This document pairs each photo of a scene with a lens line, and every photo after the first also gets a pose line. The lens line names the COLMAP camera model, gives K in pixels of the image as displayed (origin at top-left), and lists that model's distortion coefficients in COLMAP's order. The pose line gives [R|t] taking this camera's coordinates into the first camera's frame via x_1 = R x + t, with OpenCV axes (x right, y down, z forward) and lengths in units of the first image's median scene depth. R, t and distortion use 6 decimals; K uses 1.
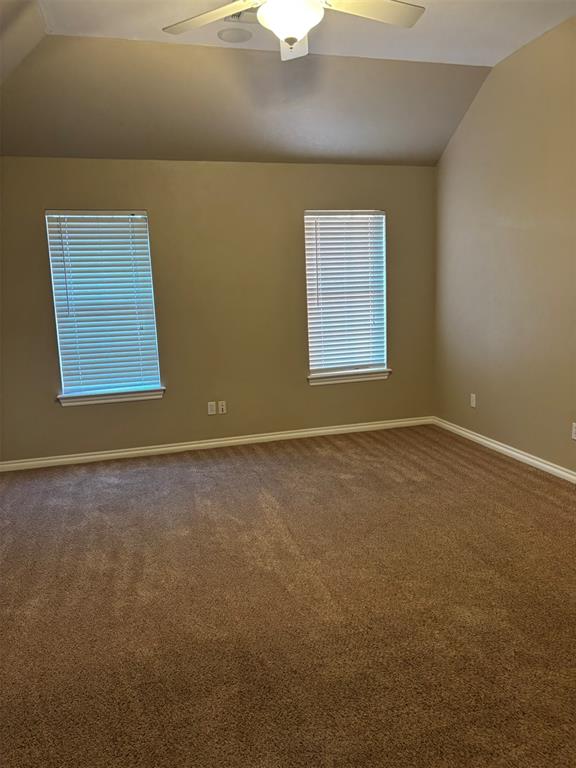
lens RADIAL K [[584.2, 0, 287.7], [0, 584.2, 381.5], [0, 0, 1]] dist [0.042735, -0.032935]
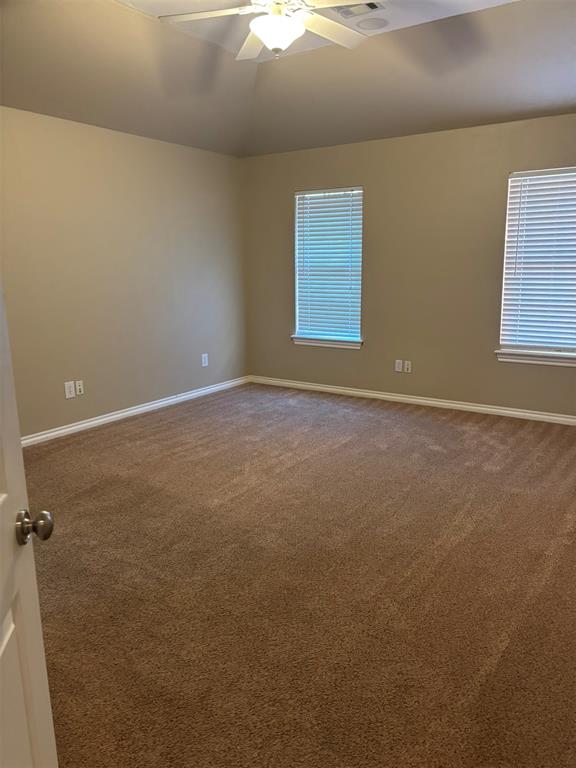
lens RADIAL K [[584.2, 0, 287.6], [0, 584.2, 386.1], [0, 0, 1]] dist [0.042735, -0.032935]
pose [[0.660886, 0.191254, -0.725708, 0.553405], [-0.130381, 0.981538, 0.139941, -0.044740], [0.739074, 0.002133, 0.673620, 0.106276]]
